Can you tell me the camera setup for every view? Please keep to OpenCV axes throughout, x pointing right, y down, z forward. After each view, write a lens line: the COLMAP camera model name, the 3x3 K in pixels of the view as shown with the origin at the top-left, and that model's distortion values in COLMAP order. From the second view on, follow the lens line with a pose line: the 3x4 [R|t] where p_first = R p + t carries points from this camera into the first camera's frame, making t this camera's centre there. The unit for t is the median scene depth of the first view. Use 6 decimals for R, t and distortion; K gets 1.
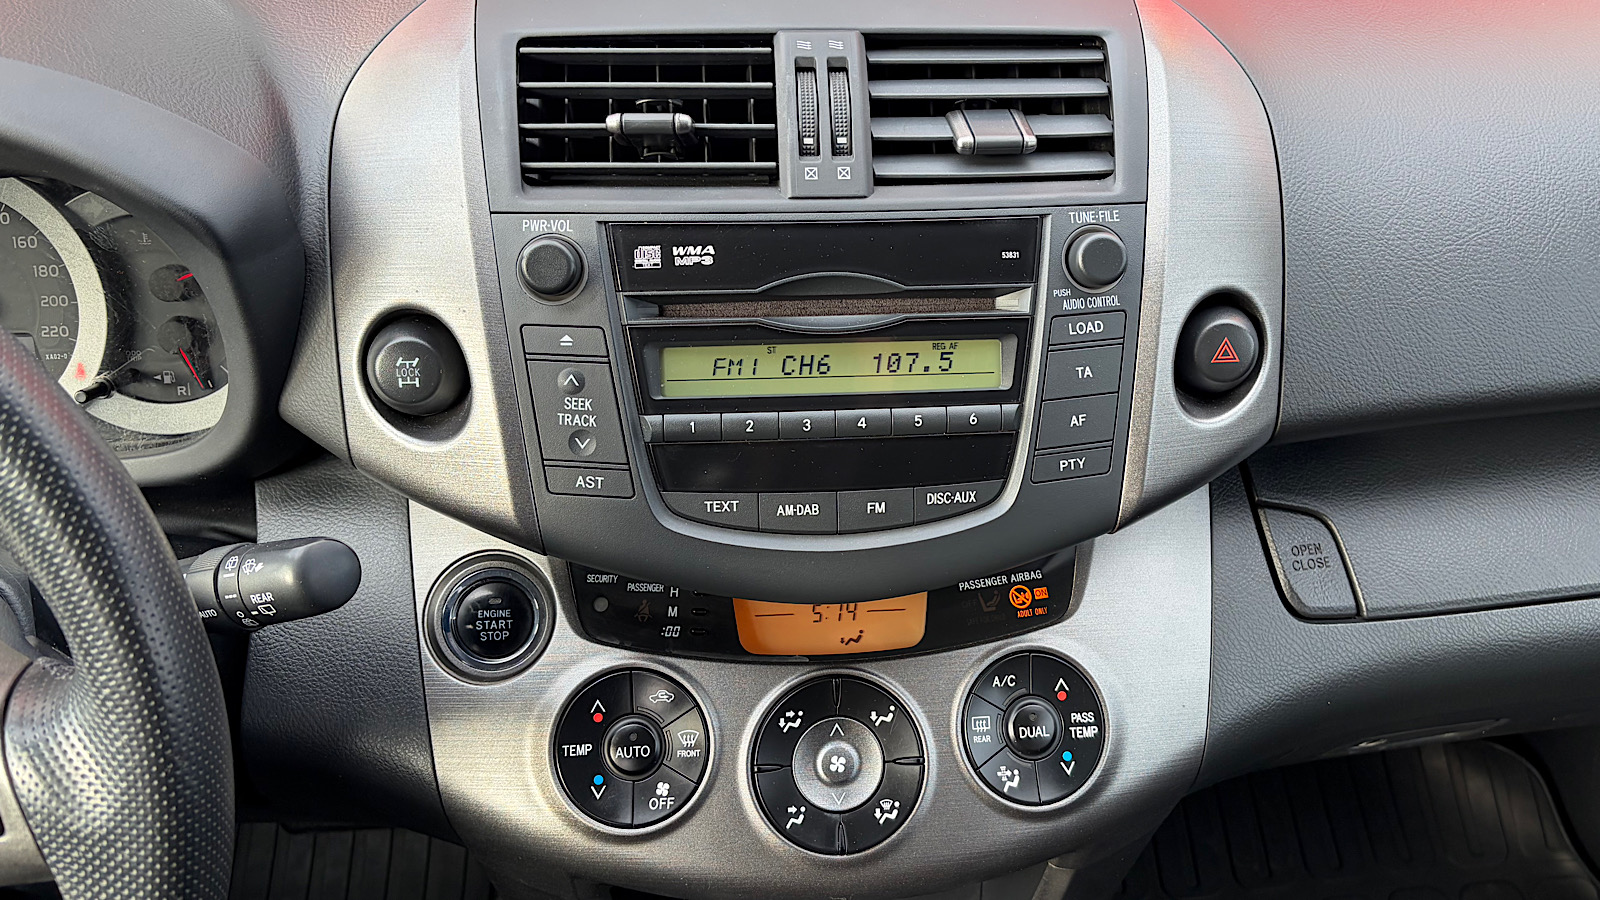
lens RADIAL K [[1272.5, 0, 862.1], [0, 1272.5, 414.2], [0, 0, 1]] dist [0.096025, -0.151442]
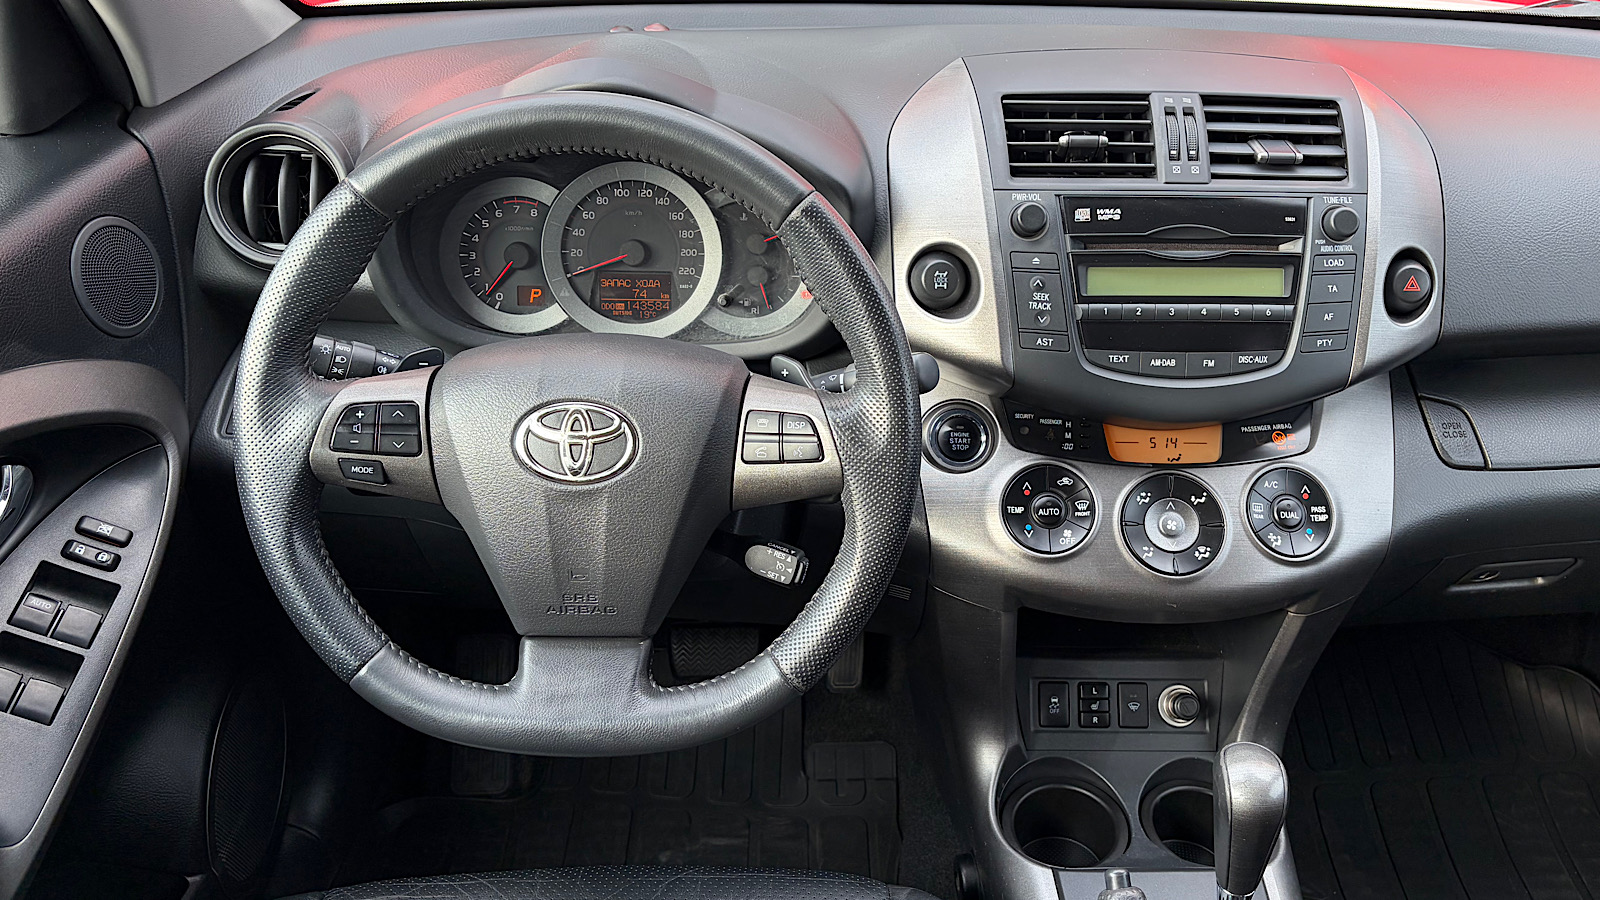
lens RADIAL K [[1254.3, 0, 849.0], [0, 1254.3, 453.0], [0, 0, 1]] dist [0.093885, -0.136473]
pose [[0.998680, 0.029035, -0.042368, -0.392001], [-0.032098, 0.996778, -0.073513, 0.330429], [0.040097, 0.074776, 0.996394, -0.698286]]
